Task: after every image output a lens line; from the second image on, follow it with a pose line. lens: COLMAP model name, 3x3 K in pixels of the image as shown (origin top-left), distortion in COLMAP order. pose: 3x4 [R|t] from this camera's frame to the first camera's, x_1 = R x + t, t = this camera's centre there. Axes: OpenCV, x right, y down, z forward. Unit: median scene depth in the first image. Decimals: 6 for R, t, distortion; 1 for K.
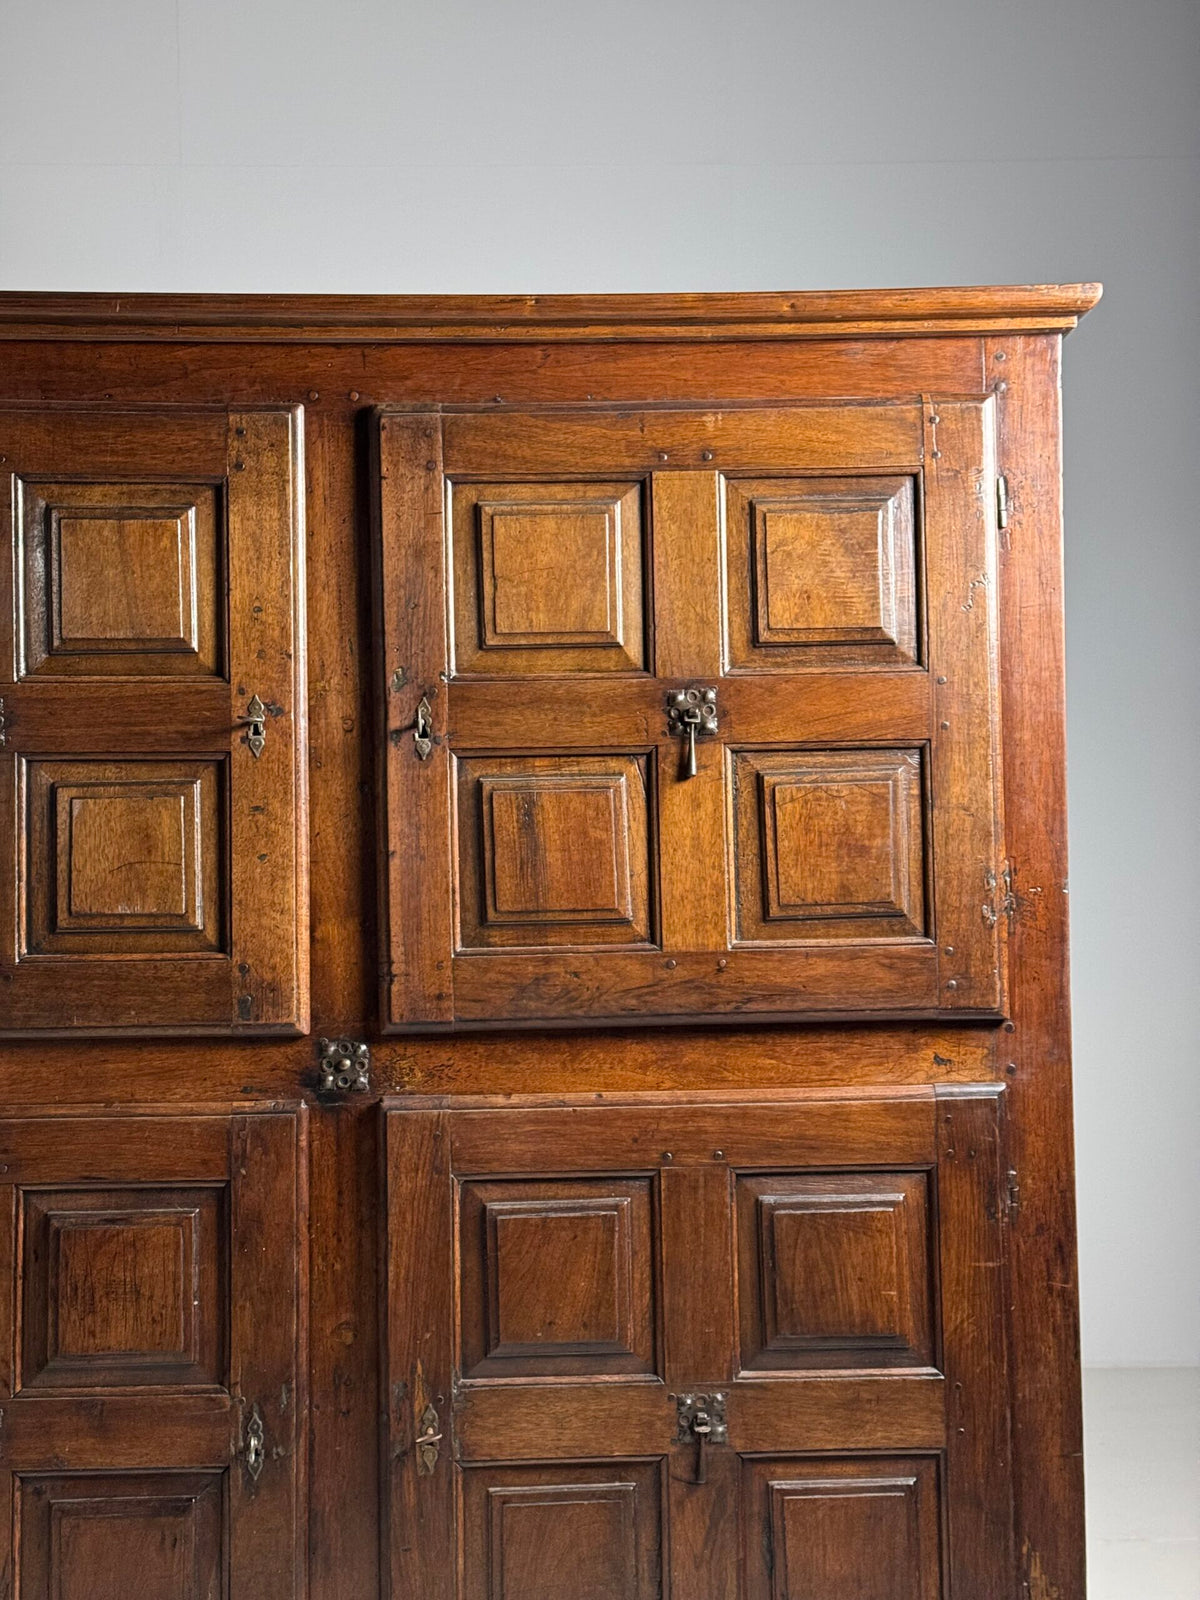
lens RADIAL K [[2319.4, 0, 611.6], [0, 2319.4, 805.8], [0, 0, 1]] dist [0.141553, 0.000000]
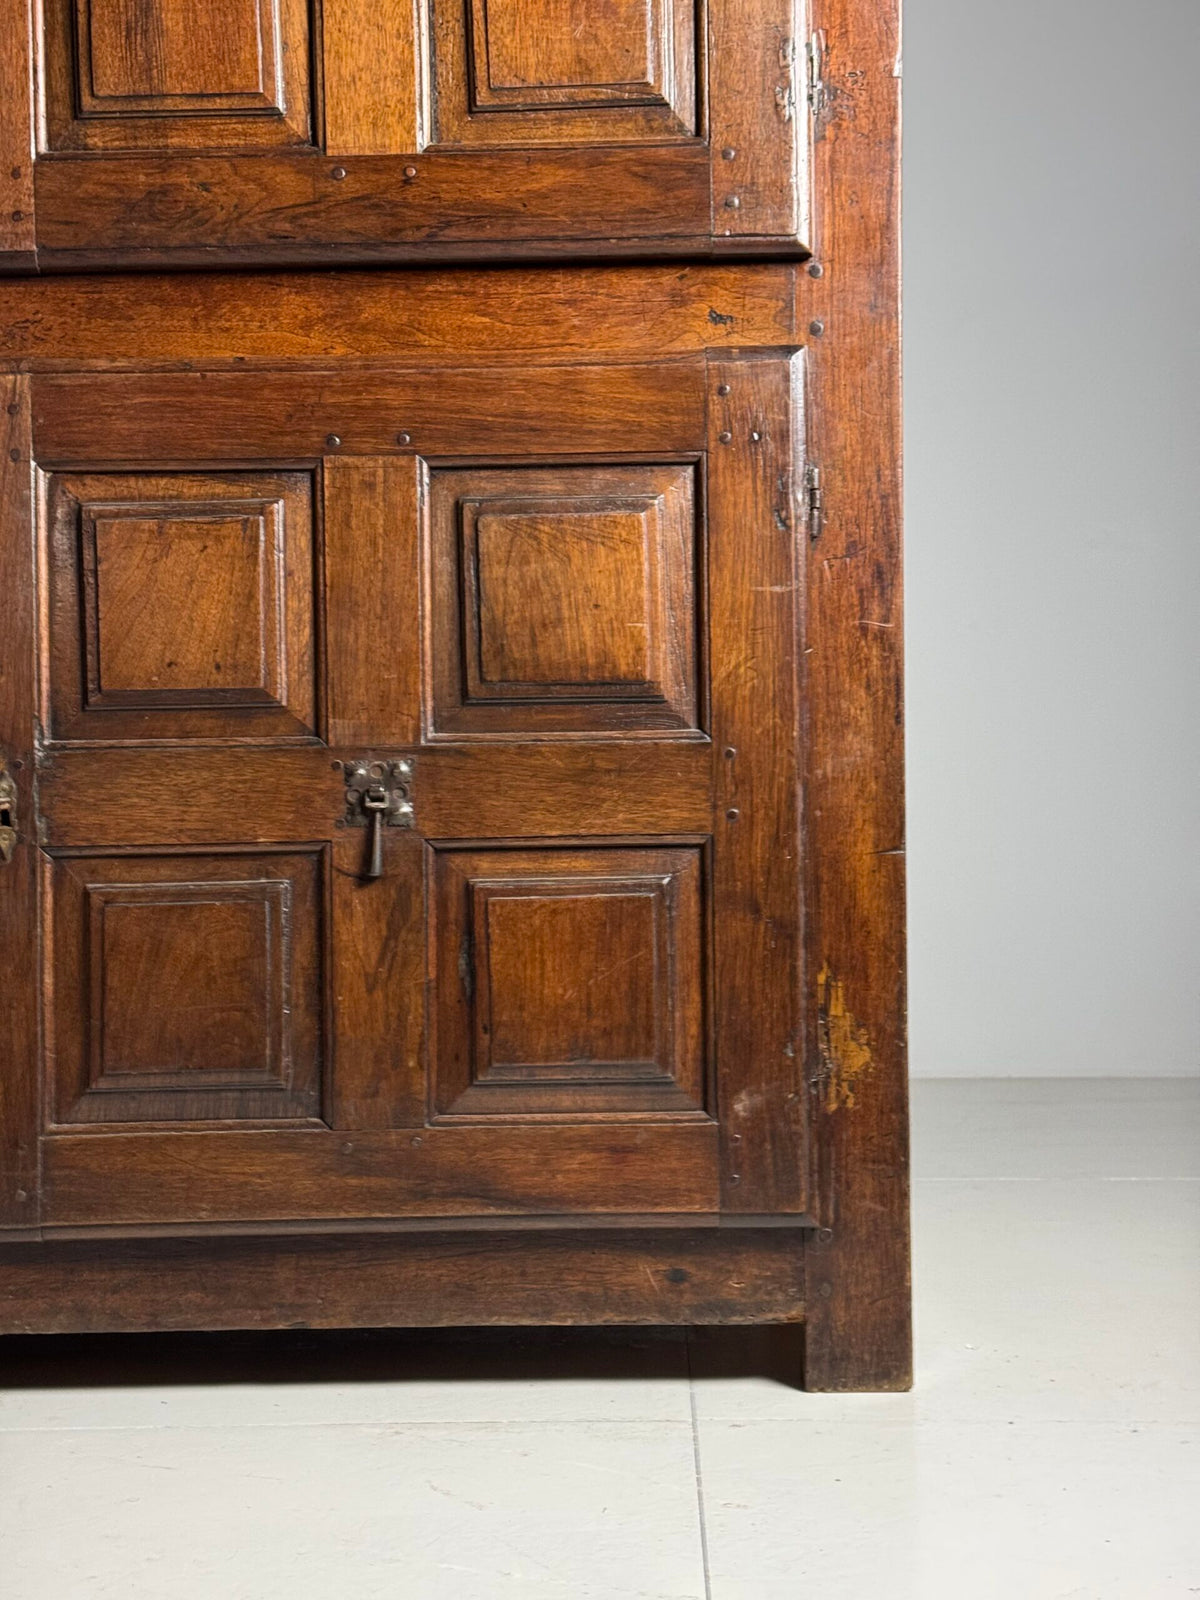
lens RADIAL K [[2319.4, 0, 585.0], [0, 2319.4, 815.2], [0, 0, 1]] dist [0.141553, 0.000000]
pose [[0.998165, 0.001806, -0.060529, 0.145335], [-0.000812, 0.999864, 0.016444, 0.253475], [0.060550, -0.016365, 0.998031, 0.276943]]
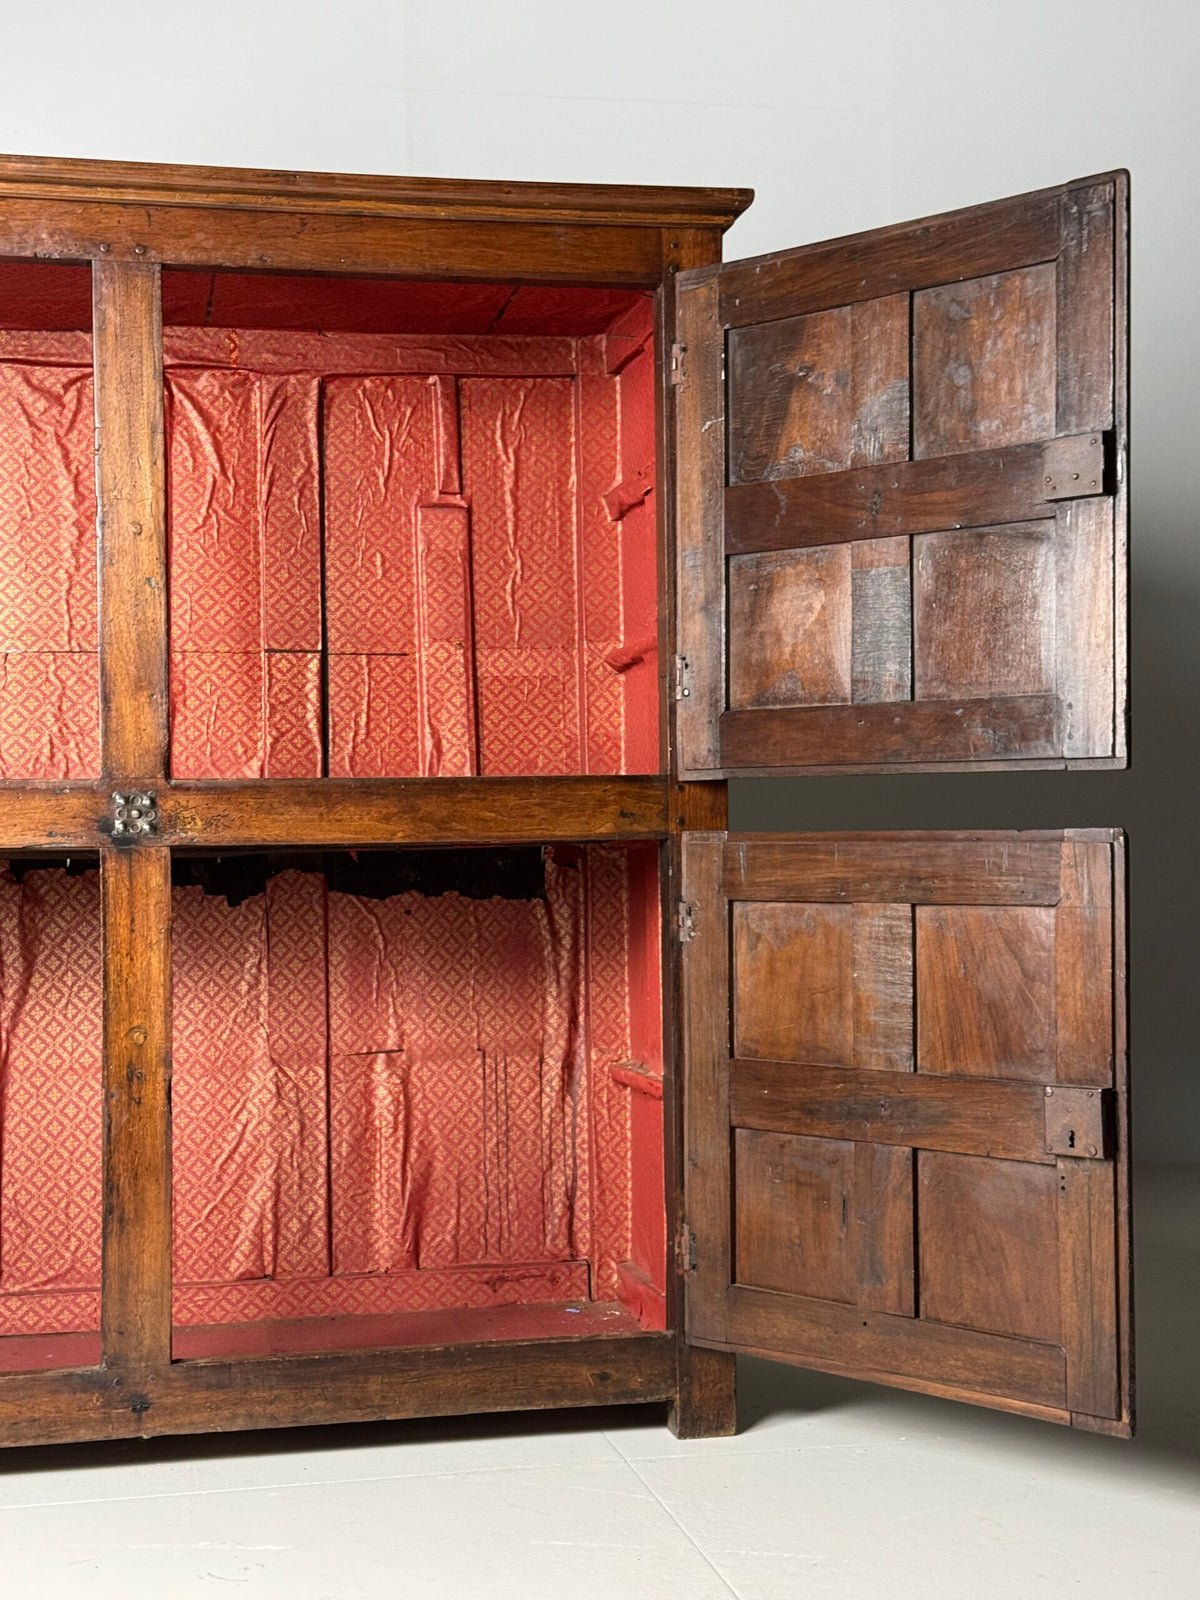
lens RADIAL K [[2319.4, 0, 586.0], [0, 2319.4, 817.6], [0, 0, 1]] dist [0.141553, 0.000000]
pose [[0.986045, 0.003603, 0.166442, -0.086090], [-0.006272, 0.999860, 0.015516, 0.092894], [-0.166363, -0.016343, 0.985929, -0.217559]]
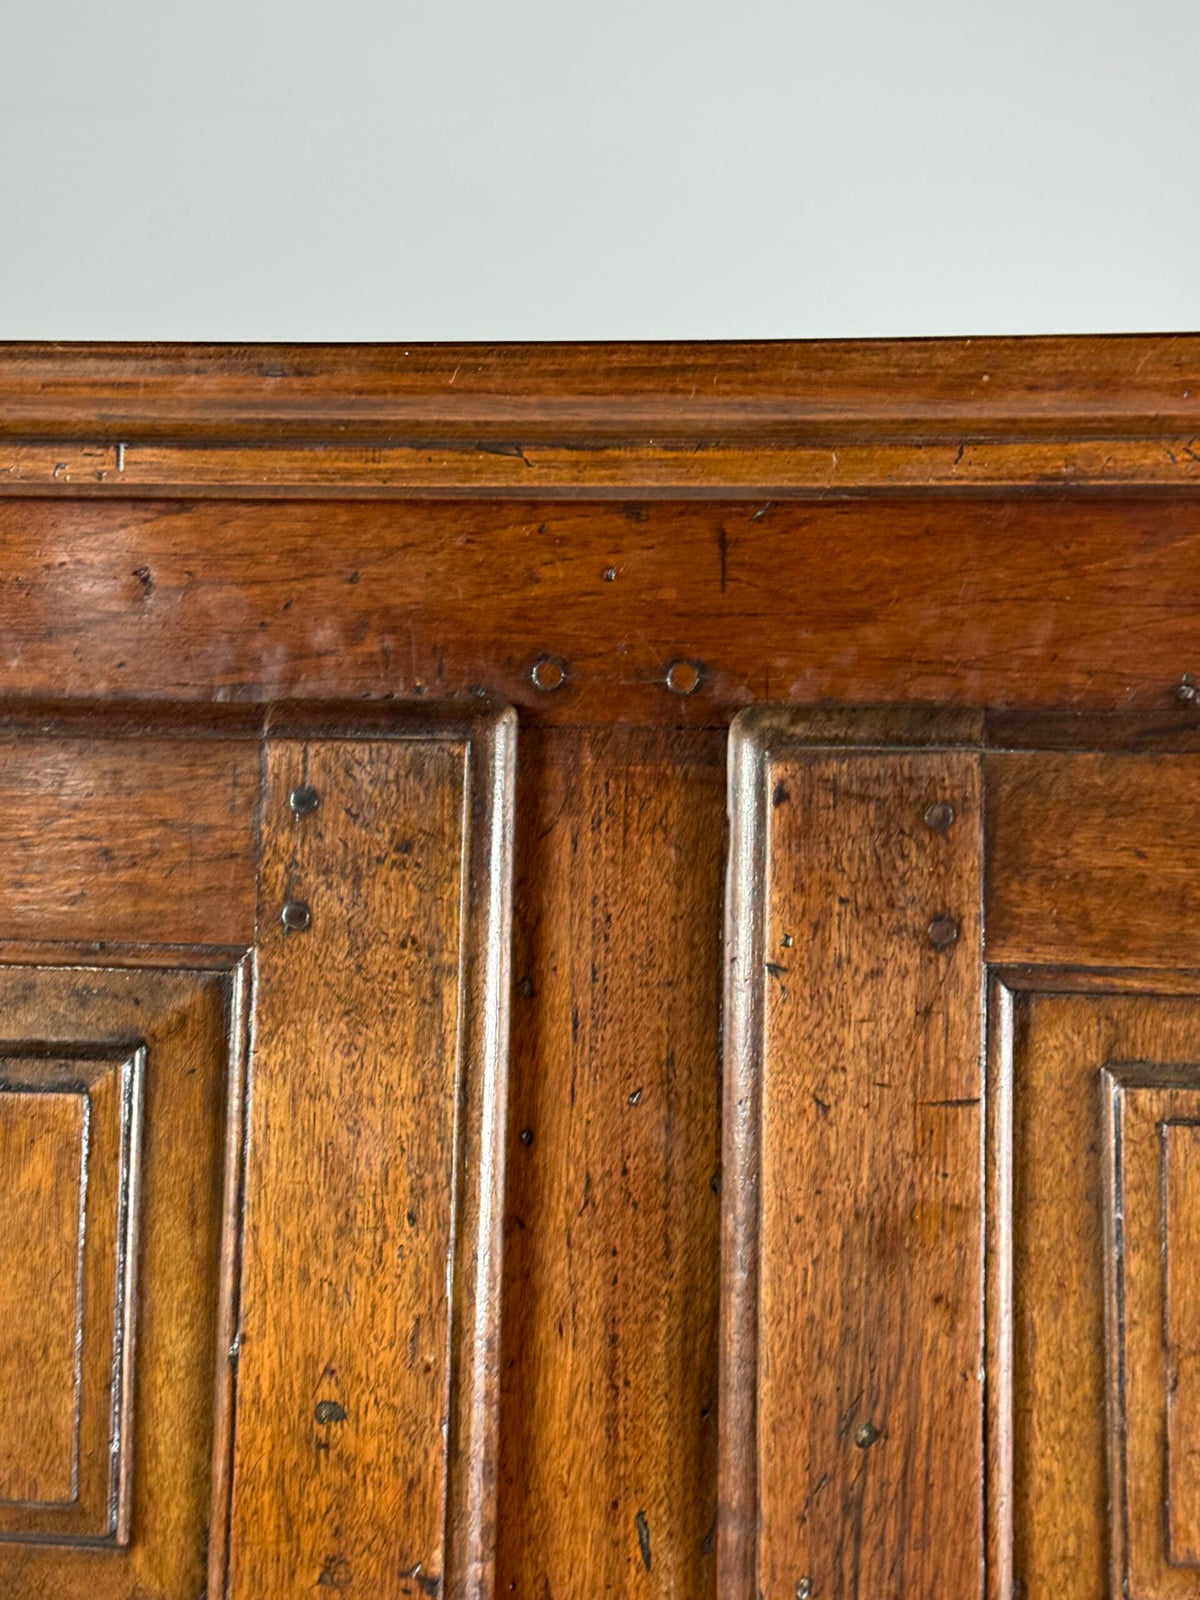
lens RADIAL K [[2319.4, 0, 605.5], [0, 2319.4, 804.1], [0, 0, 1]] dist [0.141553, 0.000000]
pose [[0.985247, 0.030138, -0.168463, -0.070855], [-0.031065, 0.999513, -0.002869, -0.159900], [0.168294, 0.008060, 0.985704, 0.714470]]
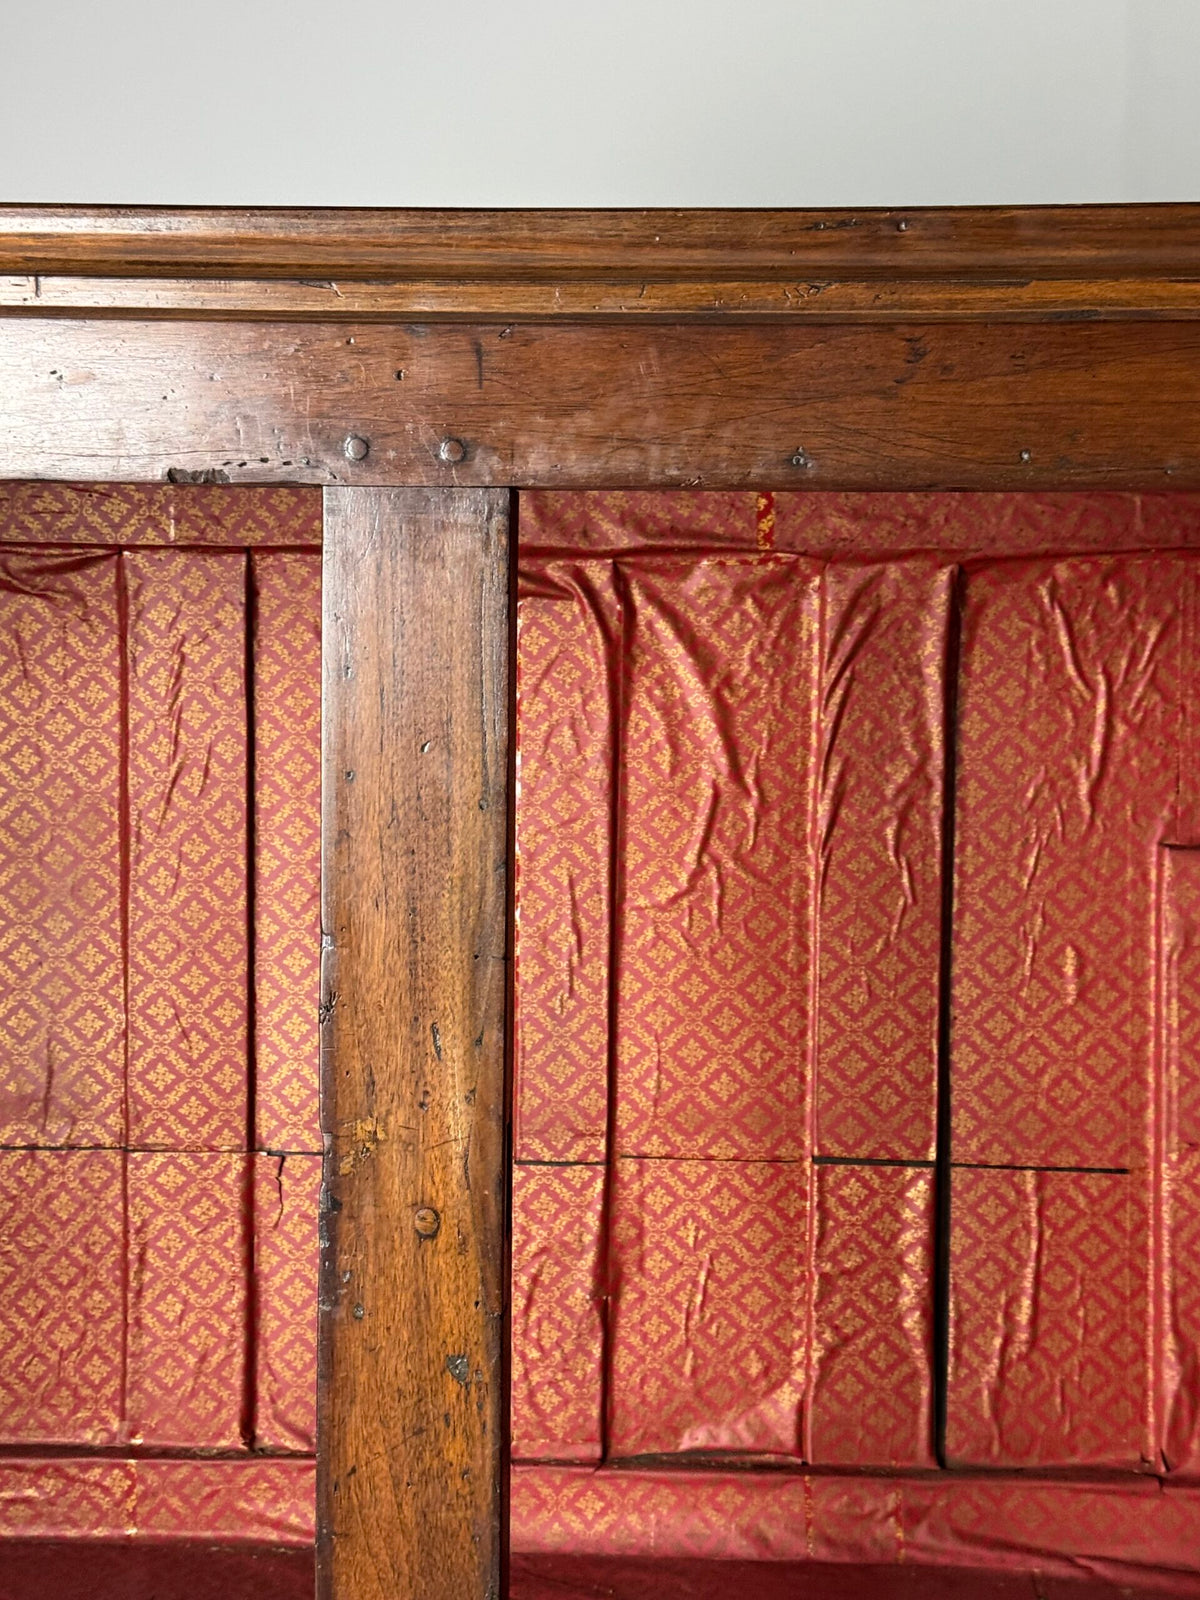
lens RADIAL K [[2319.4, 0, 605.1], [0, 2319.4, 816.4], [0, 0, 1]] dist [0.141553, 0.000000]
pose [[0.995161, 0.031463, -0.093081, -0.042809], [-0.020610, 0.993113, 0.115333, -0.160685], [0.096068, -0.112856, 0.988956, 0.586860]]
